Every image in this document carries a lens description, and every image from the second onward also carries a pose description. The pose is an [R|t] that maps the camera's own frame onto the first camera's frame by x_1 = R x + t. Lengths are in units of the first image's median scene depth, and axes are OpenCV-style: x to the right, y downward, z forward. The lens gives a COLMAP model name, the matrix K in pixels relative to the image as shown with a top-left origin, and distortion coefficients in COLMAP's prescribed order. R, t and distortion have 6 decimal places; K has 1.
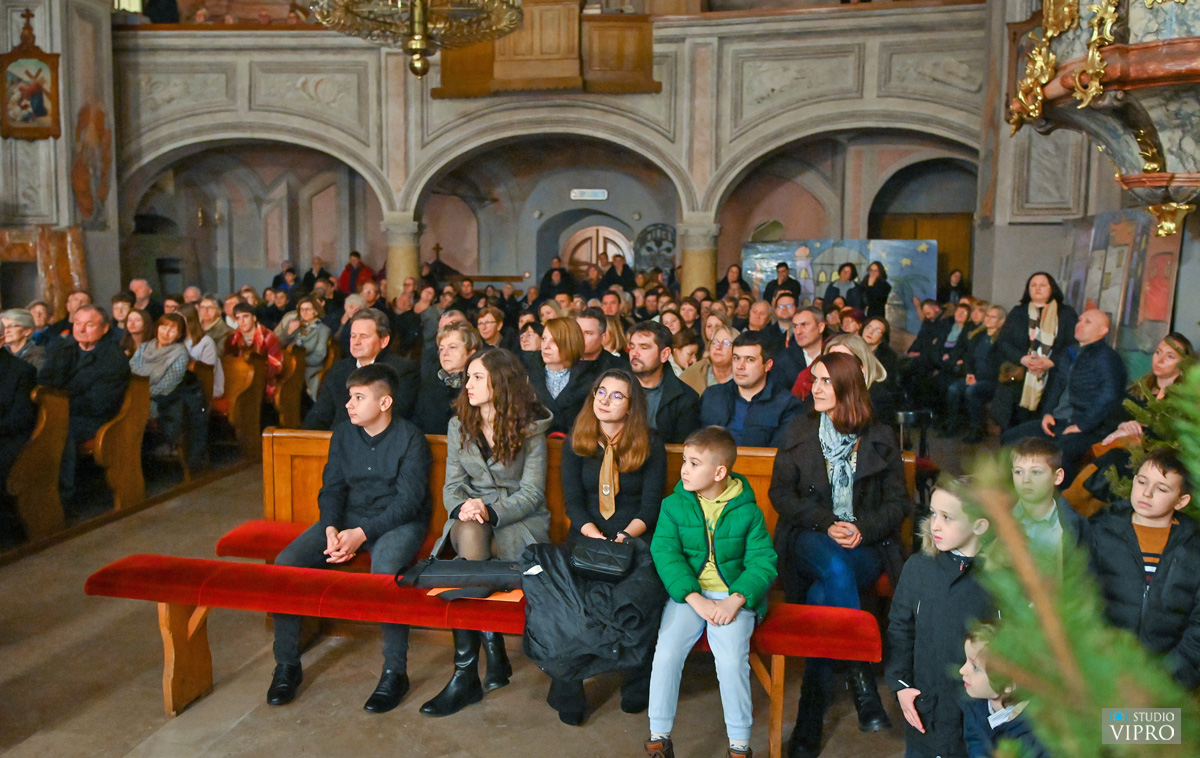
lens RADIAL K [[995.8, 0, 598.3], [0, 995.8, 359.5], [0, 0, 1]] dist [-0.009397, -0.016729]
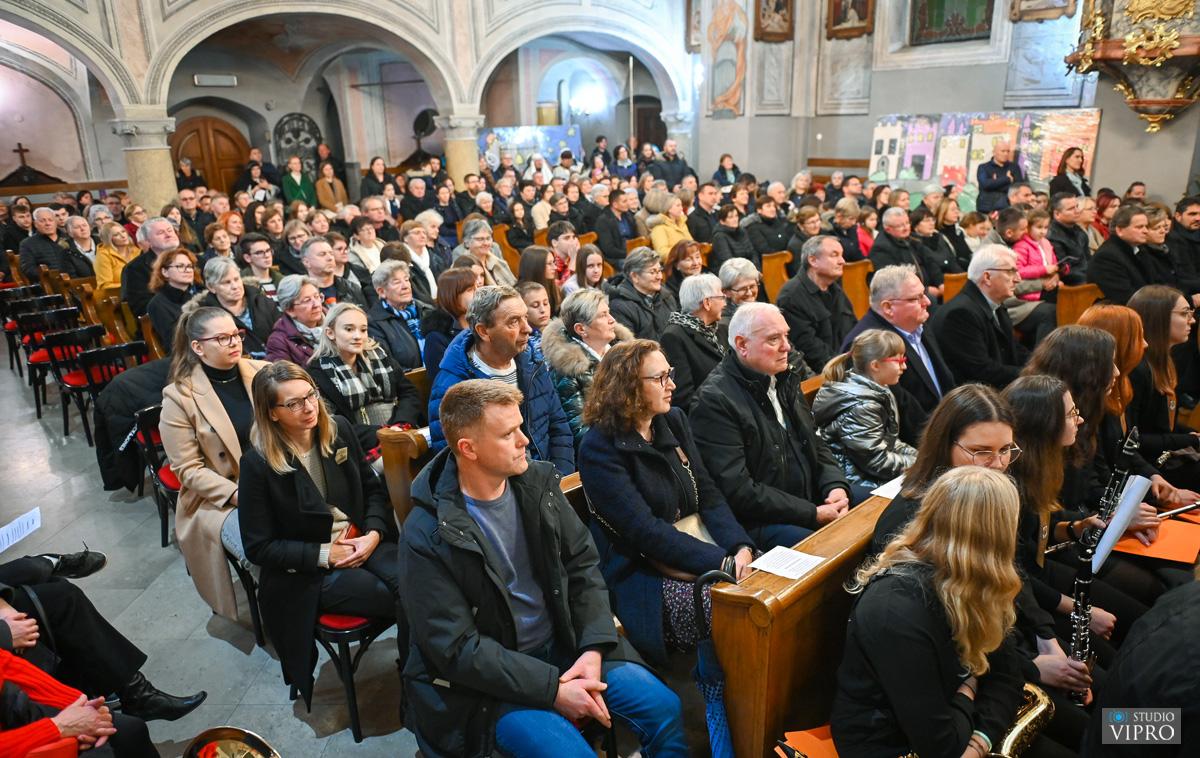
lens RADIAL K [[816.2, 0, 603.3], [0, 816.2, 394.7], [0, 0, 1]] dist [-0.018009, 0.001715]
pose [[0.606119, -0.269105, 0.748466, -0.548036], [0.105536, 0.959915, 0.259665, -0.059741], [-0.788341, -0.078398, 0.610223, 0.324909]]
